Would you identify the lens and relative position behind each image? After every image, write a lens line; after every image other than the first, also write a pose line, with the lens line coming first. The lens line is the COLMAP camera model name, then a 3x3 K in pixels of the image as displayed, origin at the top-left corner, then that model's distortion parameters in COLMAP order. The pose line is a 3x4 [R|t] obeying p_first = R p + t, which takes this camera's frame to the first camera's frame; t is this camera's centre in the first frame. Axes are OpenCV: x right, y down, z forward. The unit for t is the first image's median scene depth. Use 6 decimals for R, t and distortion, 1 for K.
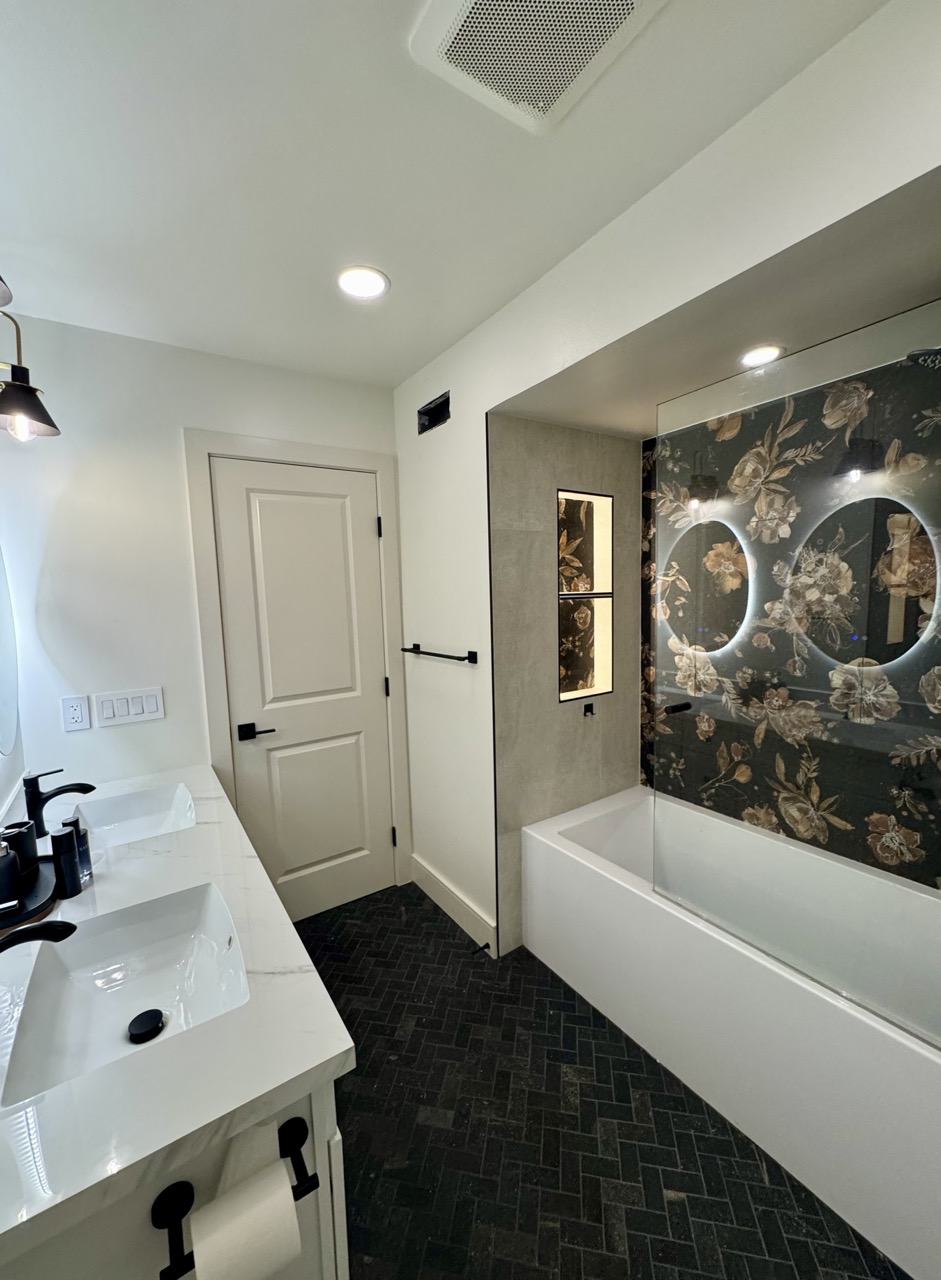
lens RADIAL K [[514.1, 0, 456.8], [0, 514.1, 643.3], [0, 0, 1]] dist [-0.002051, 0.000964]
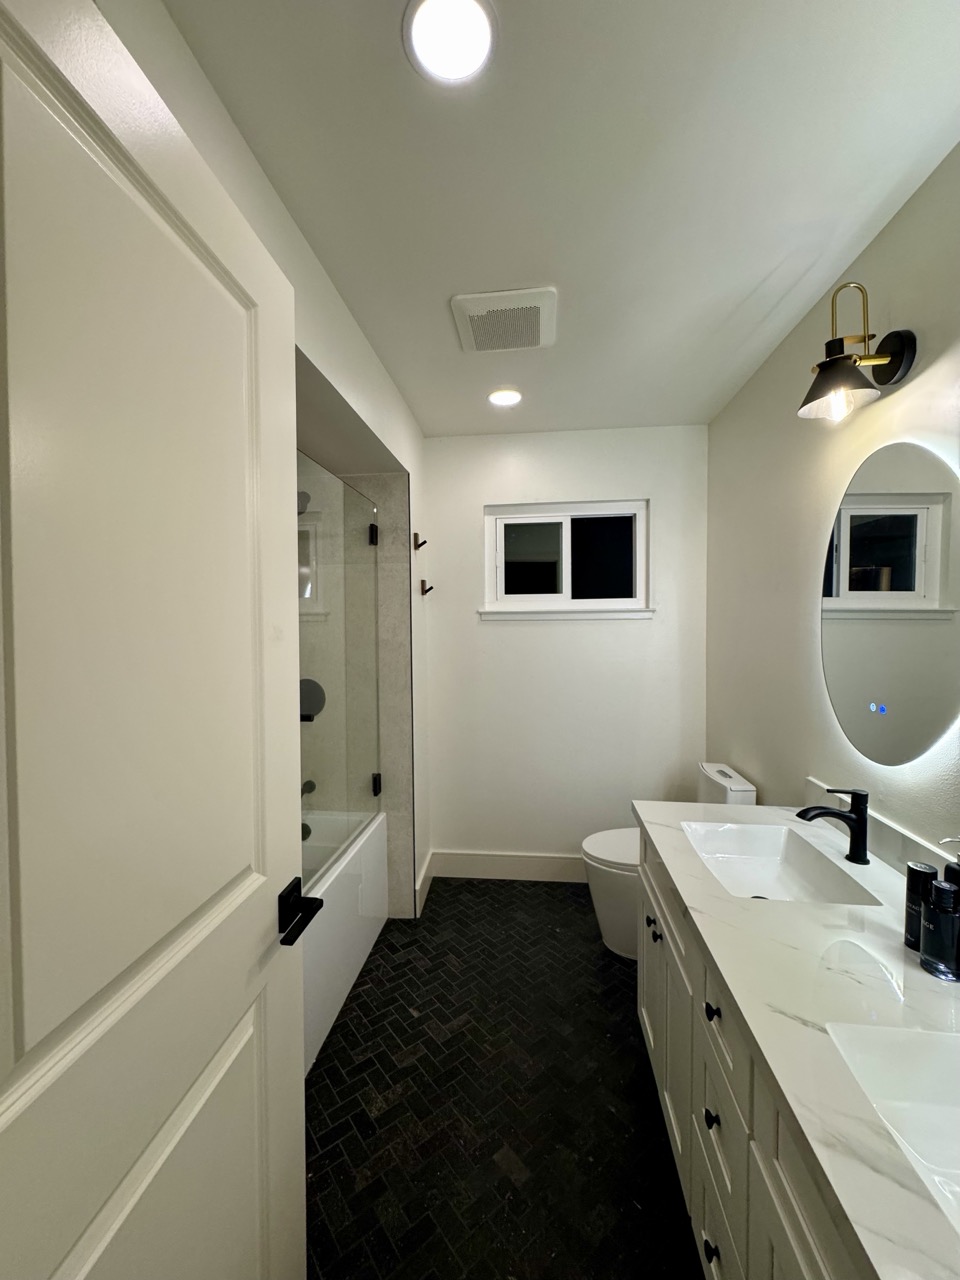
lens RADIAL K [[514.1, 0, 483.2], [0, 514.1, 641.5], [0, 0, 1]] dist [-0.002051, 0.000964]
pose [[-0.778661, 0.015448, 0.627254, -0.473953], [0.087670, 0.992569, 0.084387, -0.080775], [-0.621290, 0.120700, -0.774229, 1.294669]]
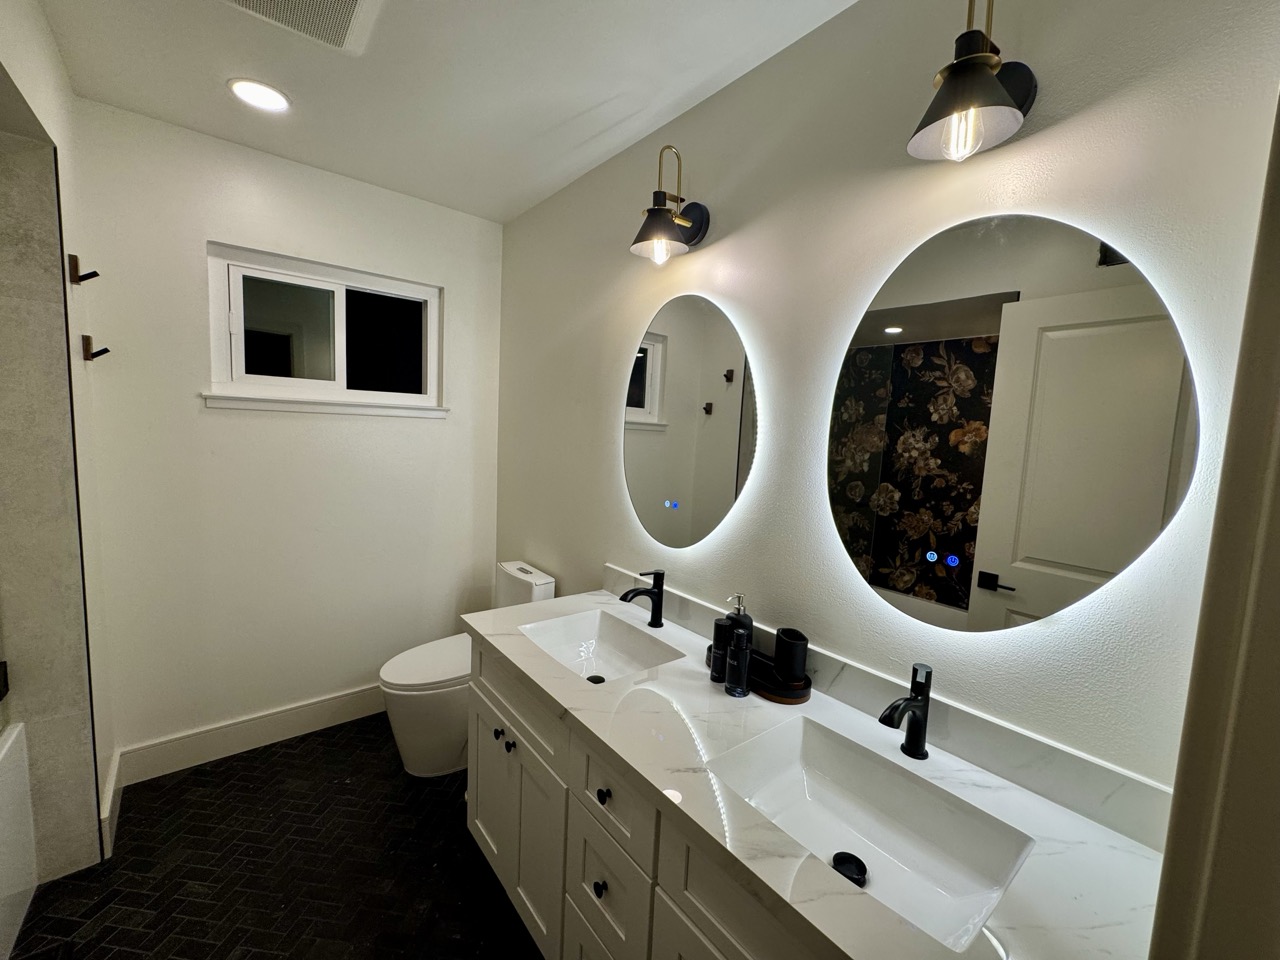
lens RADIAL K [[514.1, 0, 640.5], [0, 514.1, 479.3], [0, 0, 1]] dist [-0.002051, 0.000964]
pose [[-0.993738, -0.004411, -0.111650, -0.294644], [-0.025756, 0.981356, 0.190467, -0.095233], [0.108728, 0.192150, -0.975324, 1.282286]]
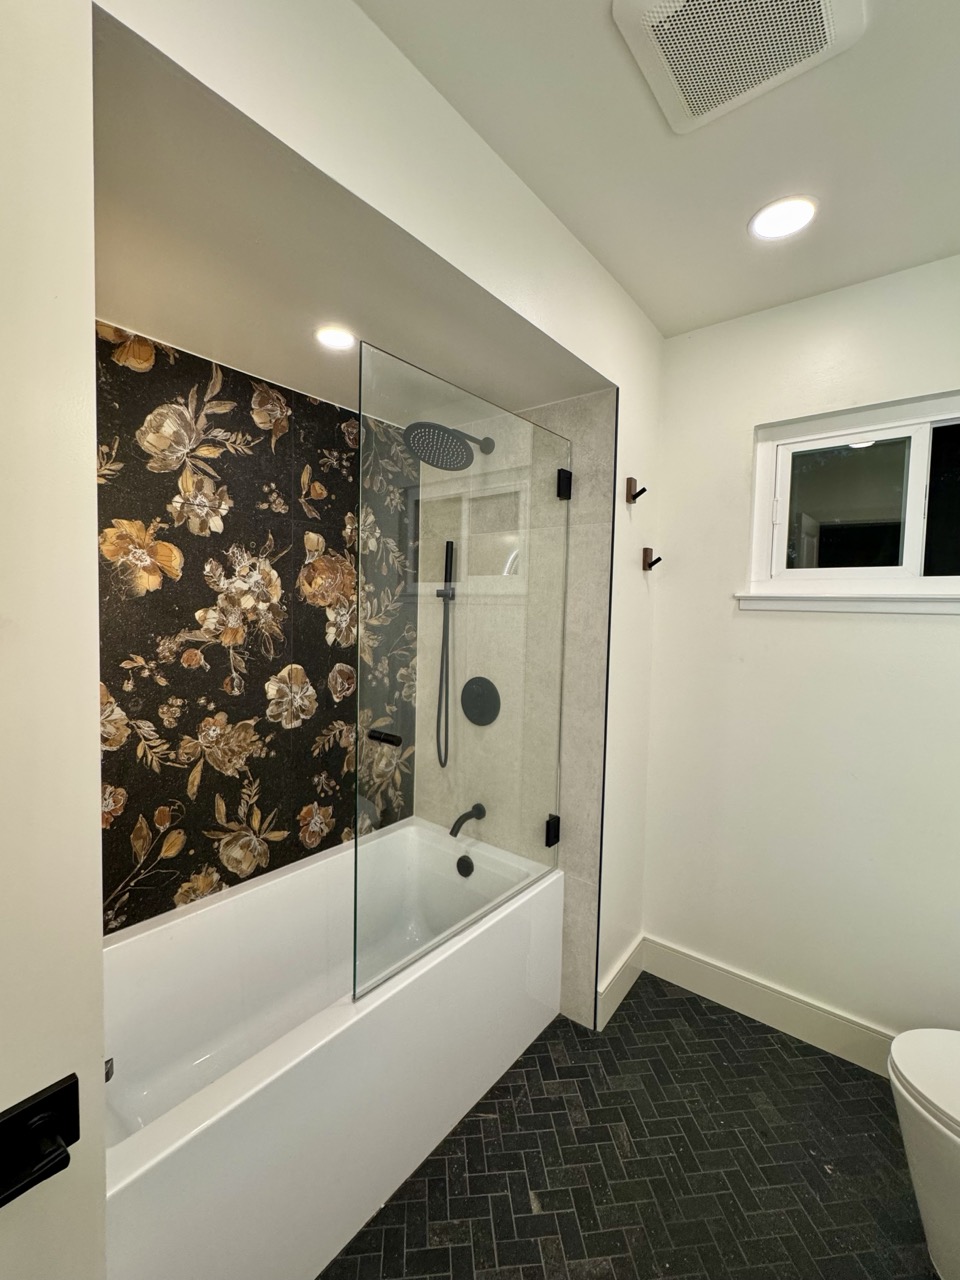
lens RADIAL K [[549.6, 0, 479.6], [0, 549.6, 637.0], [0, 0, 1]] dist [-0.003795, 0.000179]
pose [[-0.314565, -0.033491, 0.948645, -0.347216], [0.072273, 0.995631, 0.059115, -0.059748], [-0.946481, 0.087157, -0.310770, 0.903740]]
